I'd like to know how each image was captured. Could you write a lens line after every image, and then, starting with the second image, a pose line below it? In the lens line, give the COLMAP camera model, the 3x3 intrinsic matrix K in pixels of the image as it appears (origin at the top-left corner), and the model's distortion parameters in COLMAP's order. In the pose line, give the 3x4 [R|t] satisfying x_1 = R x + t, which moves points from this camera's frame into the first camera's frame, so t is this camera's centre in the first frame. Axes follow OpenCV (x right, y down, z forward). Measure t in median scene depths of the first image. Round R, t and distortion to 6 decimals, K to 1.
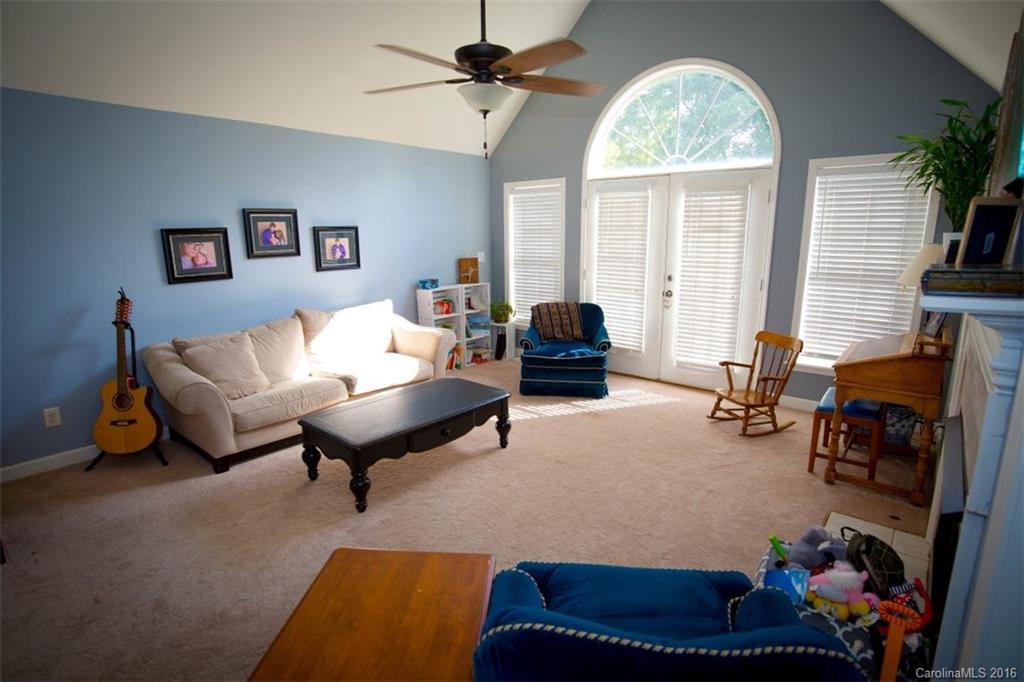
lens RADIAL K [[523.3, 0, 512.0], [0, 523.3, 341.0], [0, 0, 1]] dist [-0.030874, -0.000316]
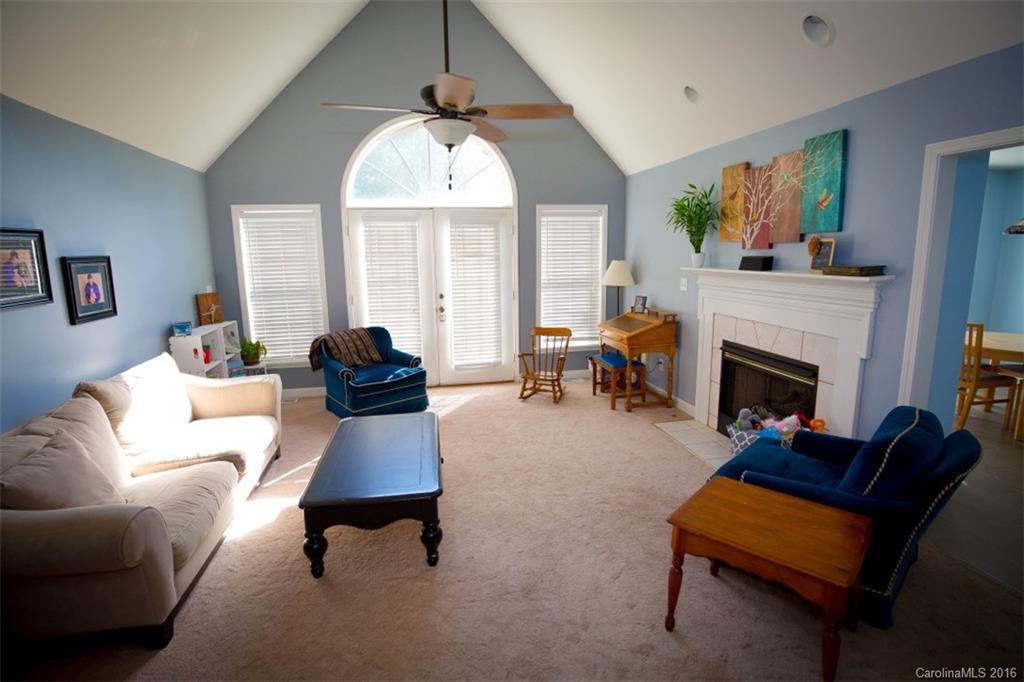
lens RADIAL K [[504.5, 0, 512.0], [0, 504.5, 341.0], [0, 0, 1]] dist [-0.031091, 0.000048]
pose [[0.613304, -0.140811, 0.777194, -0.506068], [0.174706, 0.983792, 0.040377, -0.041022], [-0.770283, 0.111017, 0.627965, 0.184911]]
